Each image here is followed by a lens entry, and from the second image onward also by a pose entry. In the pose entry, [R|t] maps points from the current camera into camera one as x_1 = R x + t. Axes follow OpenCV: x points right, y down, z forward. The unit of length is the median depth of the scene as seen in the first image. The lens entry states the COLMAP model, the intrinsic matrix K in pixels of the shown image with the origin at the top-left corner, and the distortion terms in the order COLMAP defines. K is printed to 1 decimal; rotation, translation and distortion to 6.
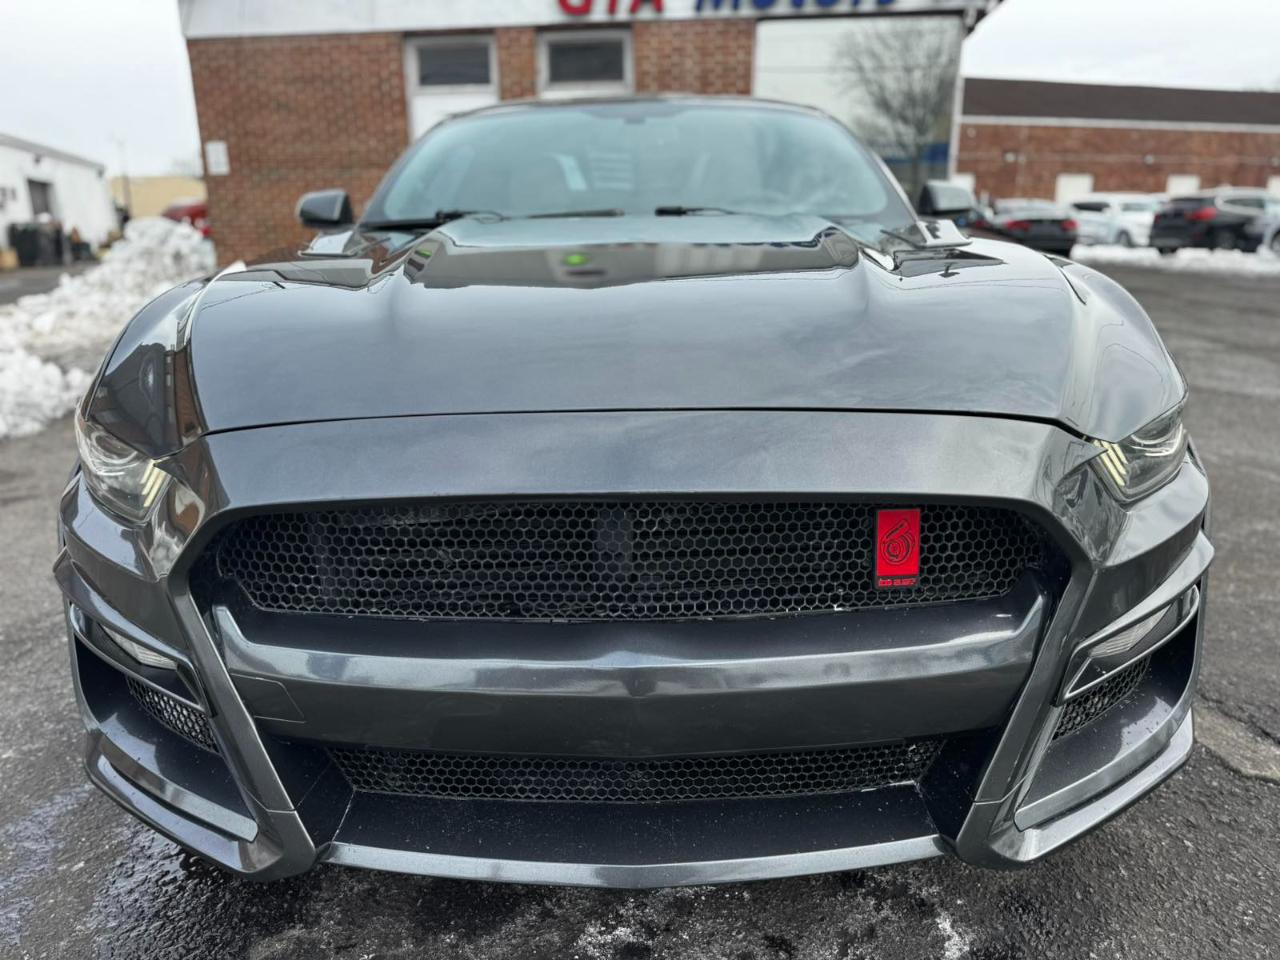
lens RADIAL K [[909.7, 0, 640.0], [0, 909.7, 480.0], [0, 0, 1]] dist [0.003704, -0.004386]
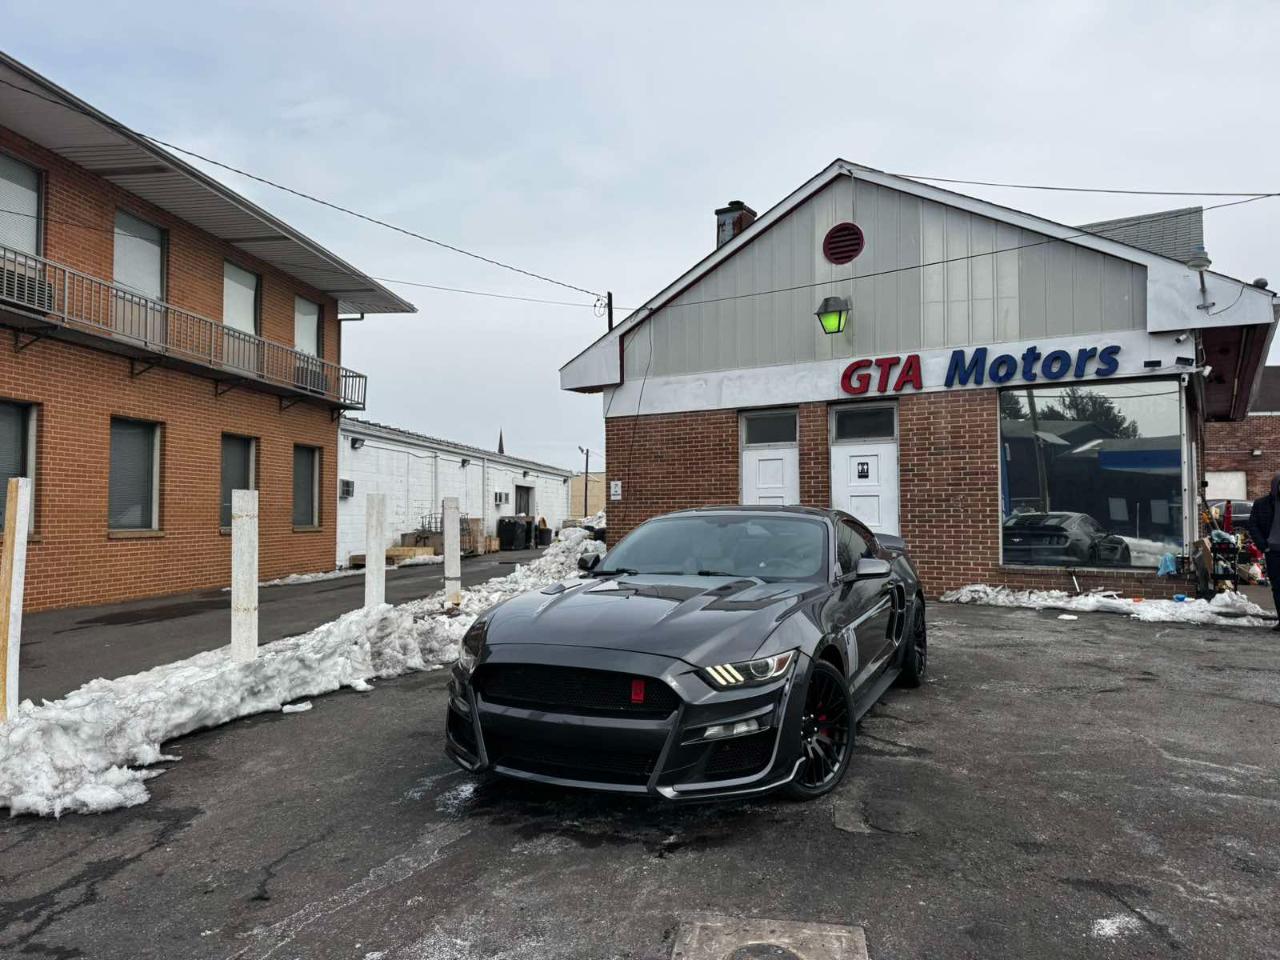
lens RADIAL K [[871.0, 0, 640.0], [0, 871.0, 480.0], [0, 0, 1]] dist [0.050832, -0.003385]
pose [[0.906203, -0.010249, -0.422718, 0.810872], [-0.119483, 0.952758, -0.279242, 0.110153], [0.405610, 0.303557, 0.862168, -1.020754]]
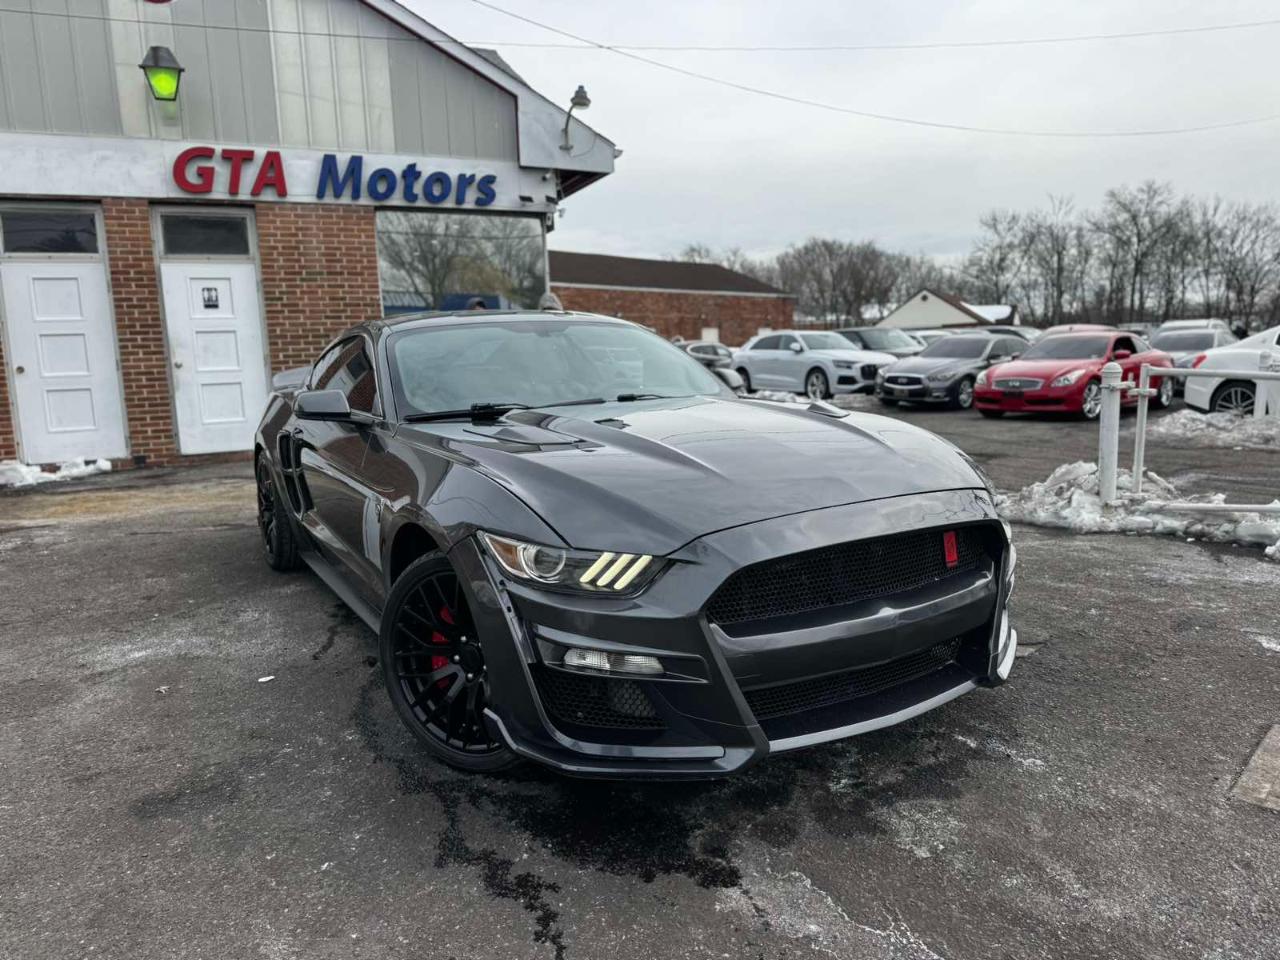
lens RADIAL K [[888.3, 0, 640.0], [0, 888.3, 486.6], [0, 0, 1]] dist [0.029297, -0.041898]
pose [[0.864709, -0.091142, 0.493934, -0.697427], [0.160699, 0.981910, -0.100144, 0.008884], [-0.475872, 0.165970, 0.863713, -0.275870]]
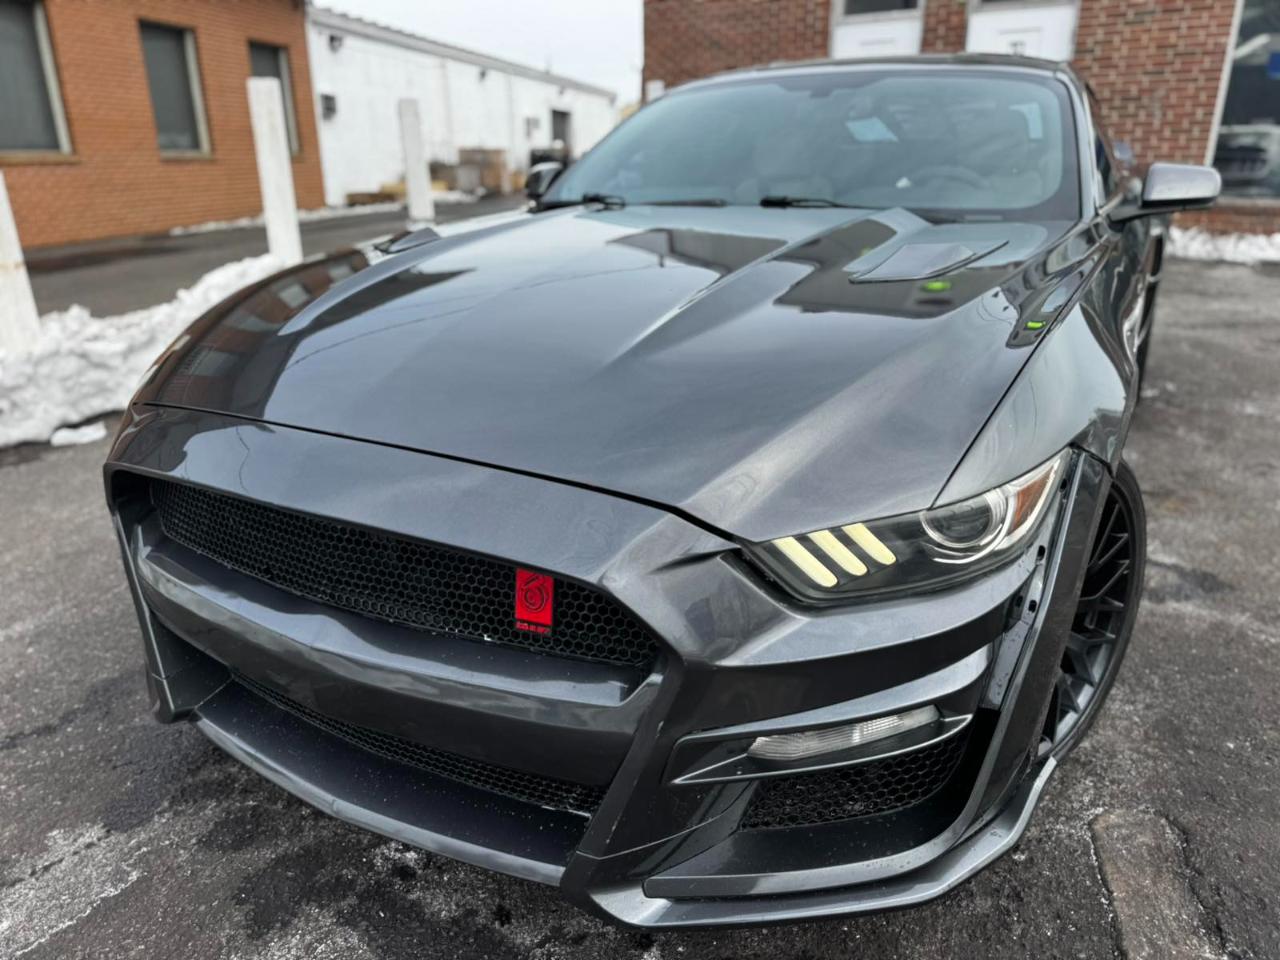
lens RADIAL K [[907.0, 0, 634.6], [0, 907.0, 473.6], [0, 0, 1]] dist [0.008564, -0.004887]
pose [[0.875331, 0.165722, -0.454238, 0.391580], [-0.131693, 0.985627, 0.105816, -0.090634], [0.465245, -0.032805, 0.884574, 0.056688]]
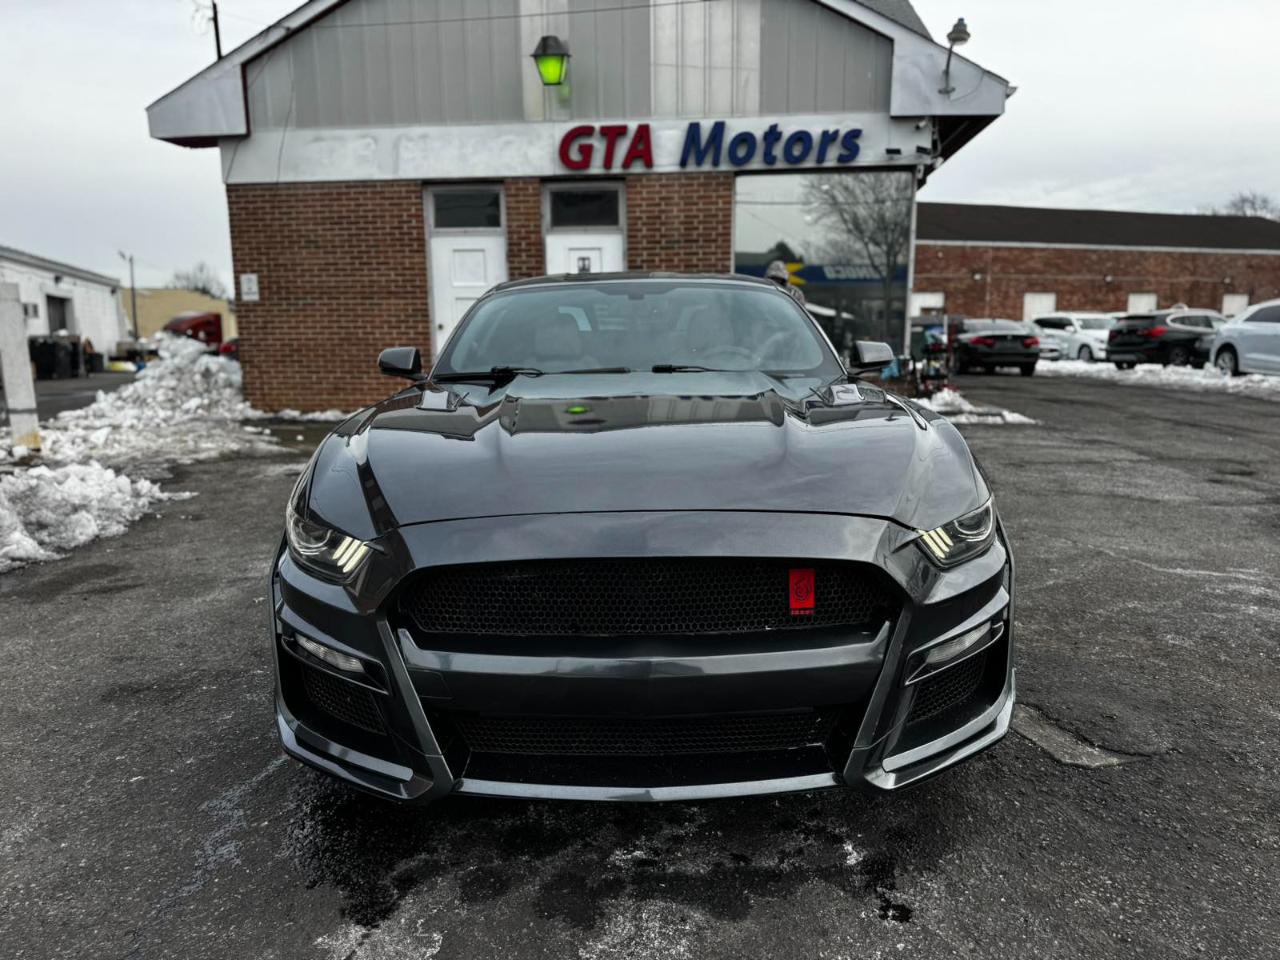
lens RADIAL K [[889.2, 0, 640.0], [0, 889.2, 480.0], [0, 0, 1]] dist [0.105850, -0.165012]
pose [[0.999917, -0.000371, 0.012865, -0.019923], [0.001847, 0.993380, -0.114864, 0.027026], [-0.012738, 0.114878, 0.993298, -0.322906]]
